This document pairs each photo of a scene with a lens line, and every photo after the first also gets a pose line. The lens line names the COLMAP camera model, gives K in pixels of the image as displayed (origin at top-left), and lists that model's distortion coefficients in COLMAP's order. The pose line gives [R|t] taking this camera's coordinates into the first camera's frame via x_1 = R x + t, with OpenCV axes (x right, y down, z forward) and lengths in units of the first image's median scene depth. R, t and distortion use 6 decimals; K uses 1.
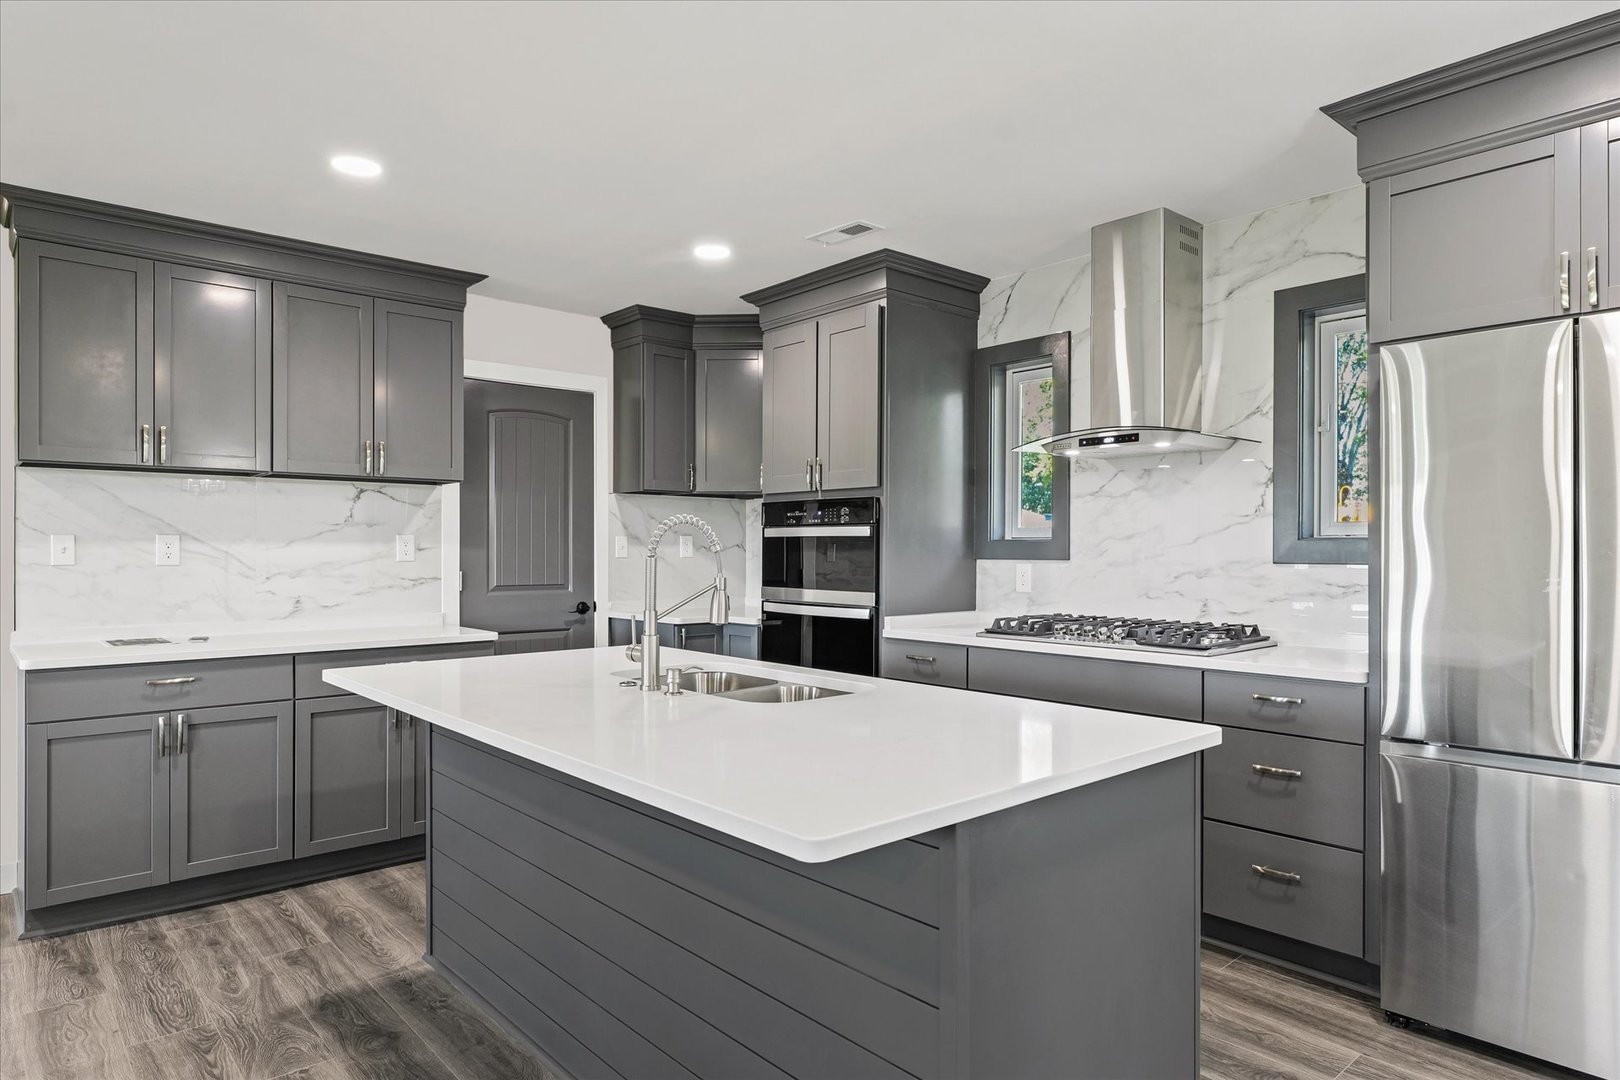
lens RADIAL K [[951.7, 0, 811.6], [0, 951.7, 553.4], [0, 0, 1]] dist [-0.003271, -0.000160]
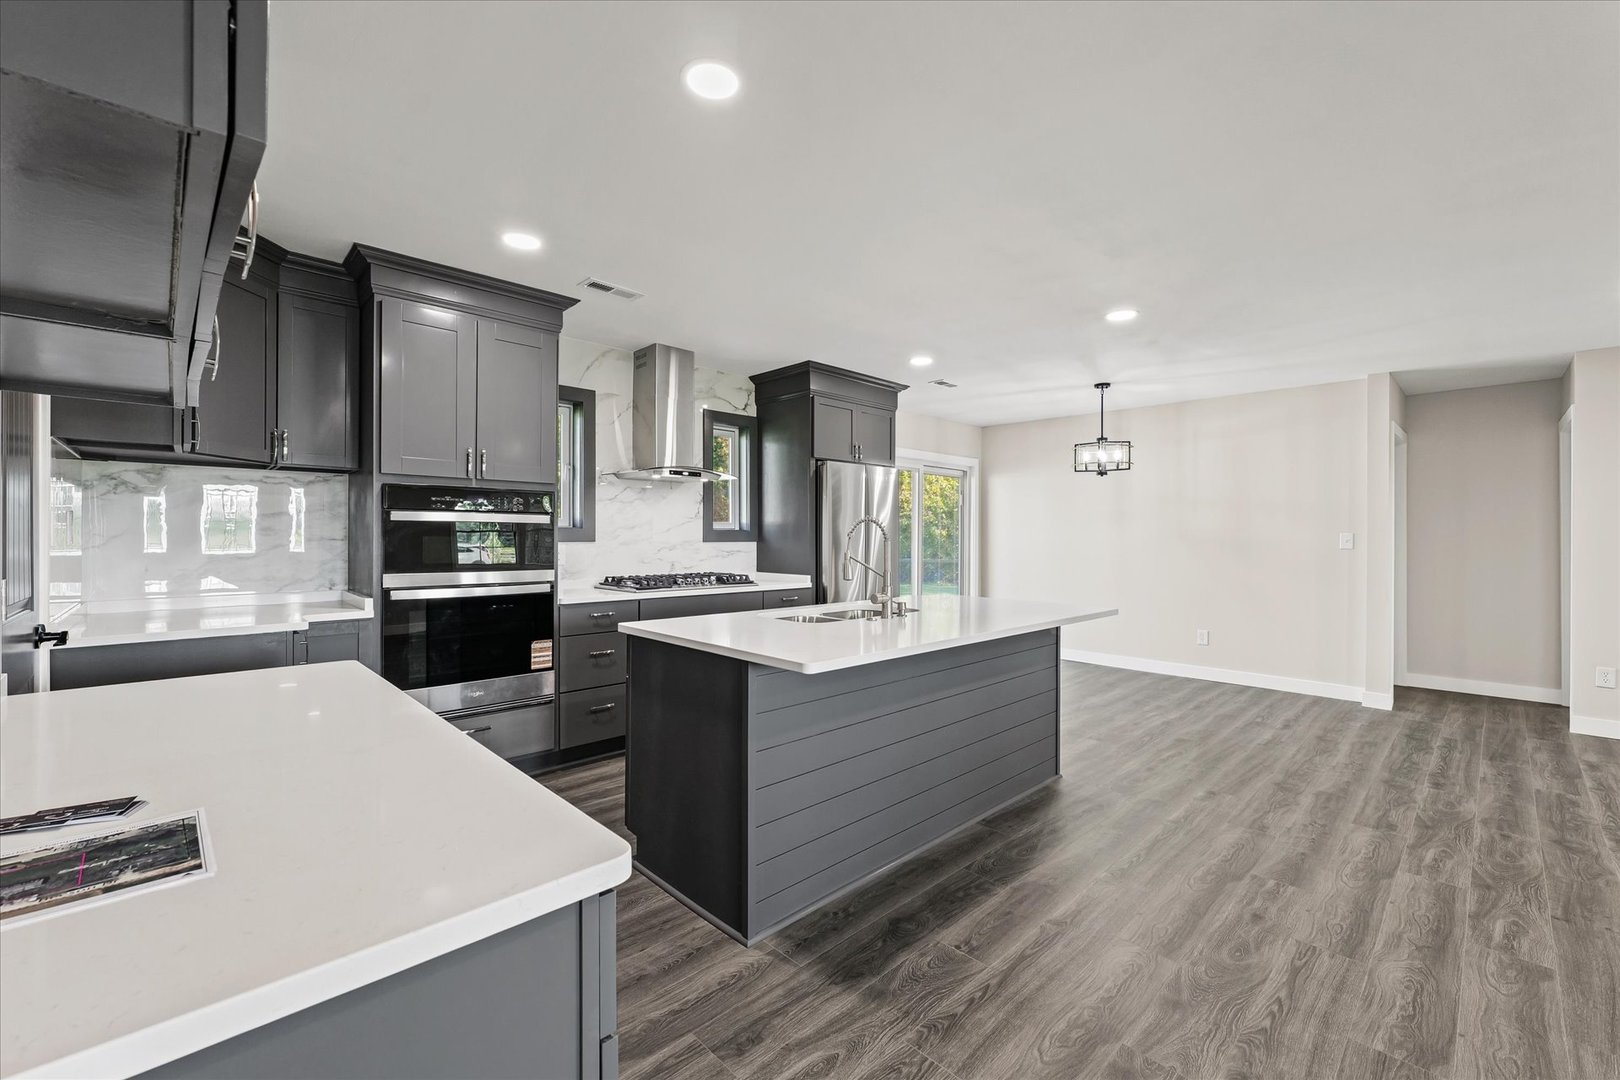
lens RADIAL K [[665.6, 0, 808.5], [0, 665.6, 535.3], [0, 0, 1]] dist [-0.003572, 0.000713]
pose [[-0.040025, -0.001439, 0.999198, -0.857860], [-0.000950, 0.999999, 0.001402, -0.005115], [-0.999198, -0.000893, -0.040027, 0.748413]]
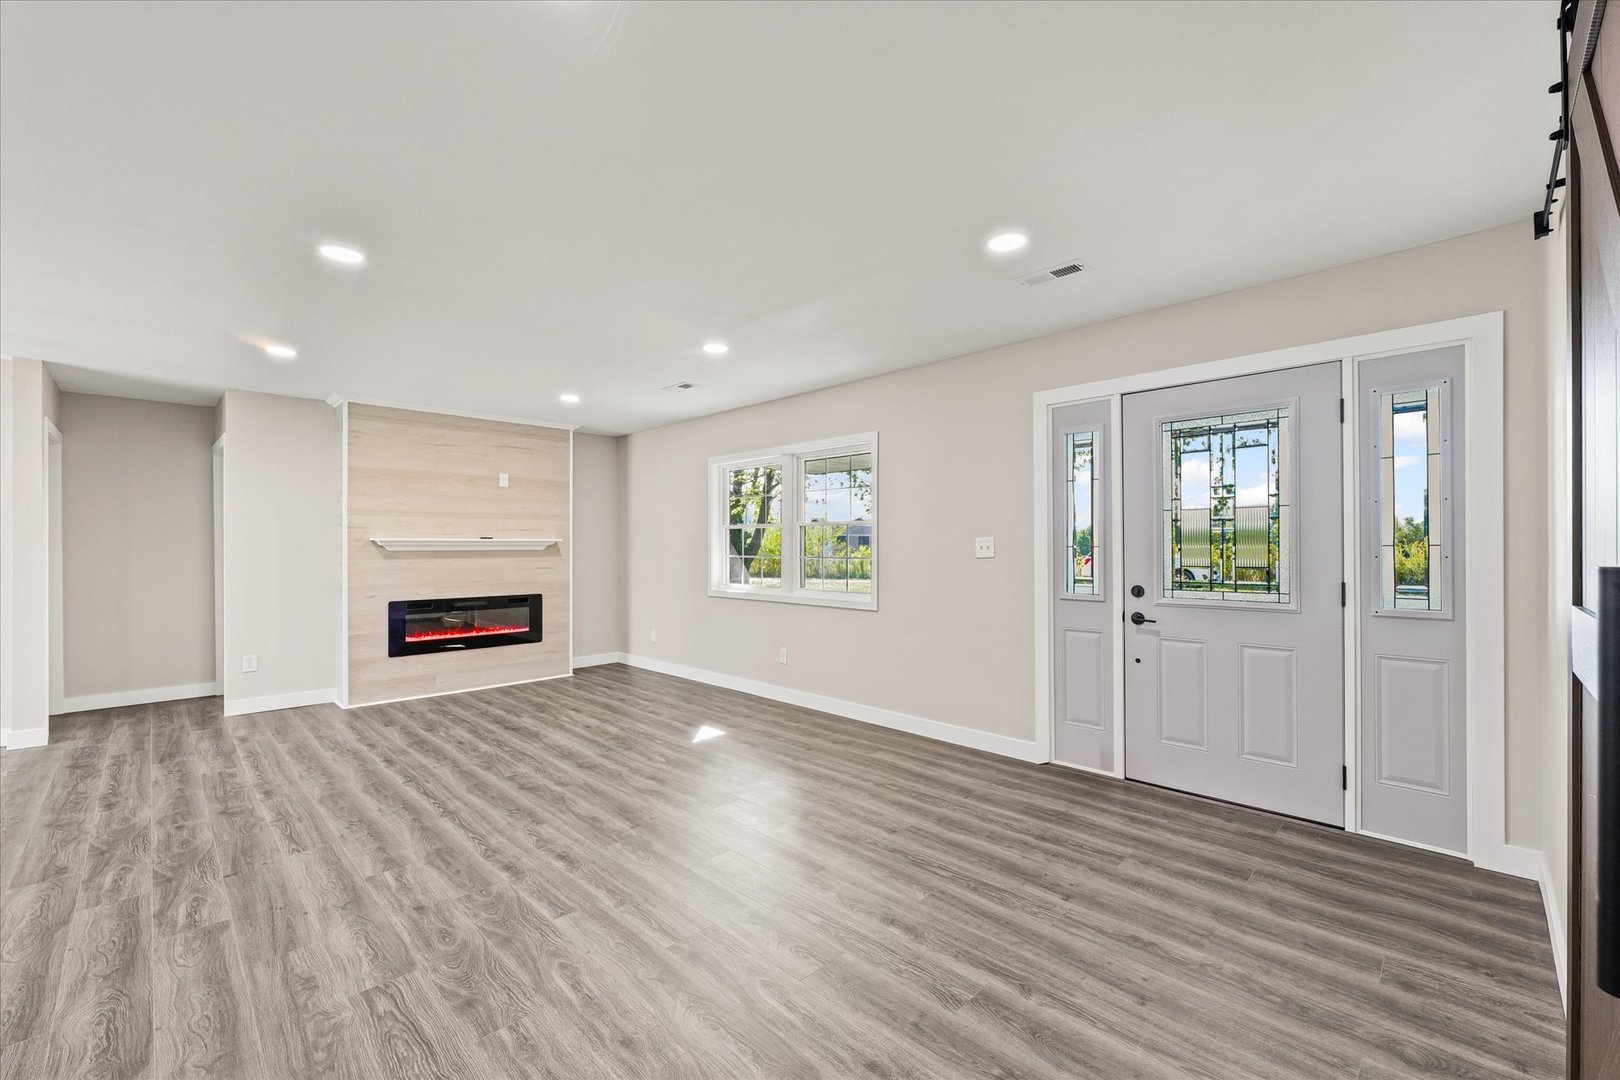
lens RADIAL K [[665.6, 0, 815.1], [0, 665.6, 546.2], [0, 0, 1]] dist [-0.003572, 0.000713]
pose [[-0.998042, 0.001033, -0.062540, -0.858514], [0.000930, 0.999998, 0.001680, -0.005431], [0.062541, 0.001619, -0.998041, 0.780789]]
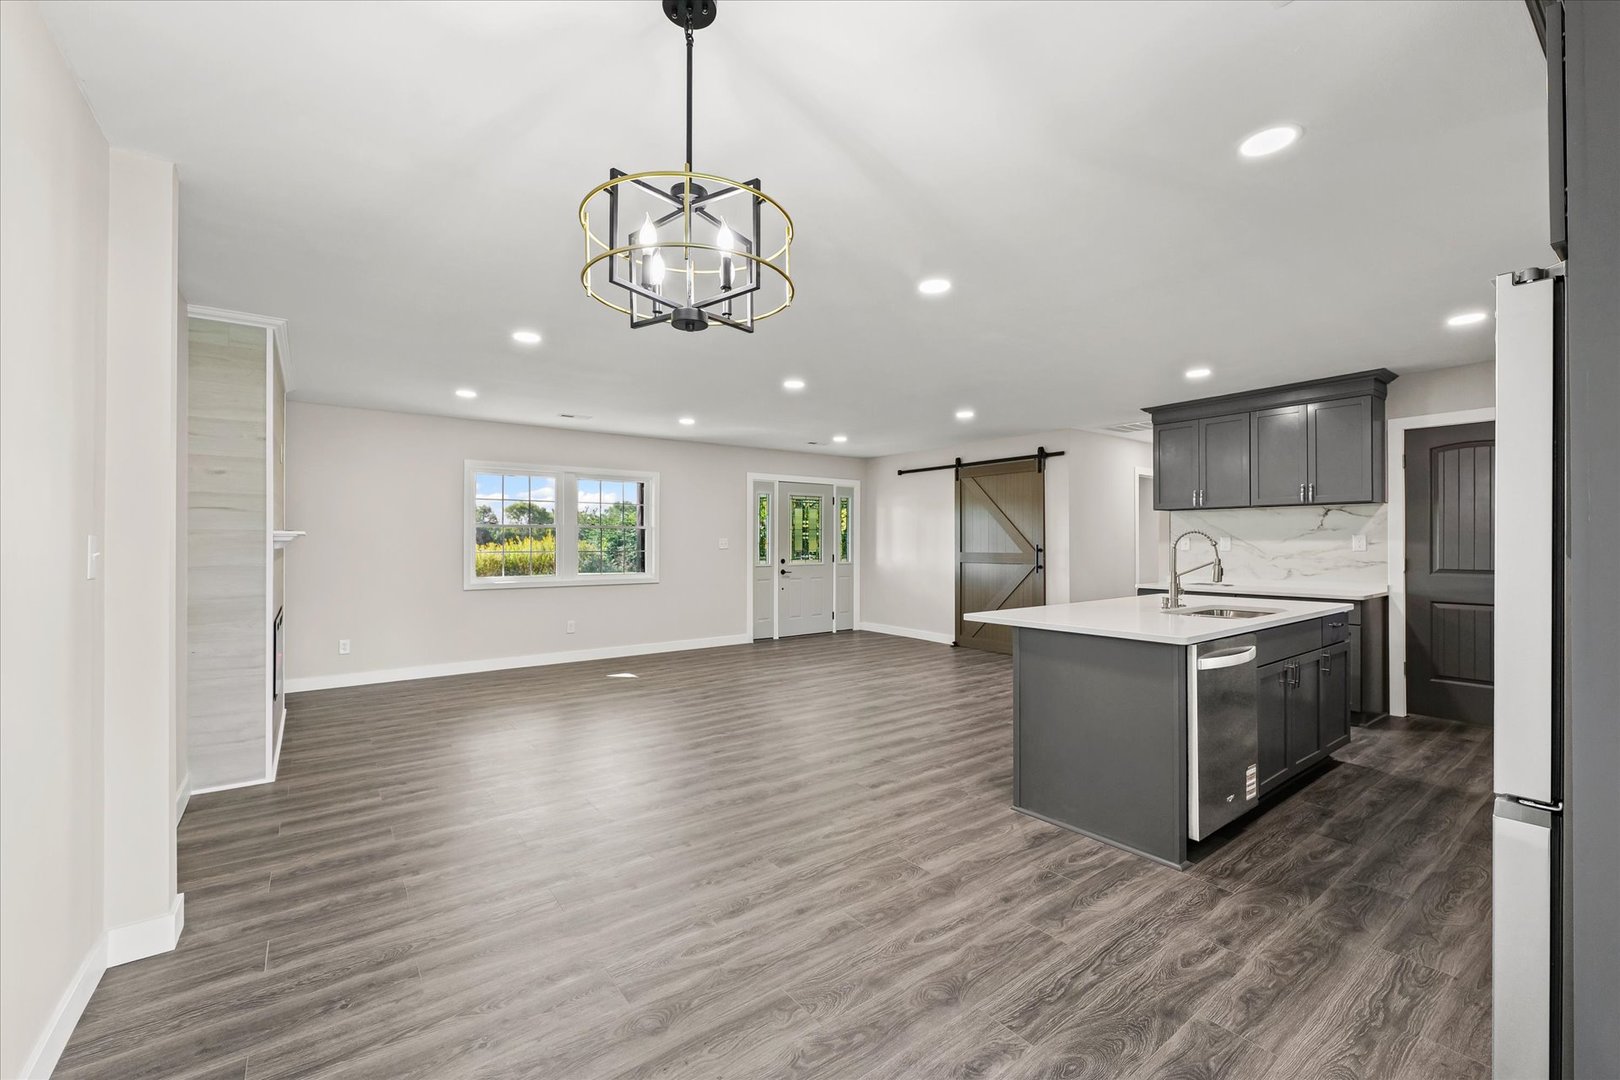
lens RADIAL K [[665.6, 0, 809.4], [0, 665.6, 524.6], [0, 0, 1]] dist [-0.003572, 0.000713]
pose [[-0.082829, -0.028503, -0.996156, 0.929510], [-0.002632, 0.999594, -0.028383, -0.002658], [0.996560, 0.000271, -0.082870, 0.171248]]
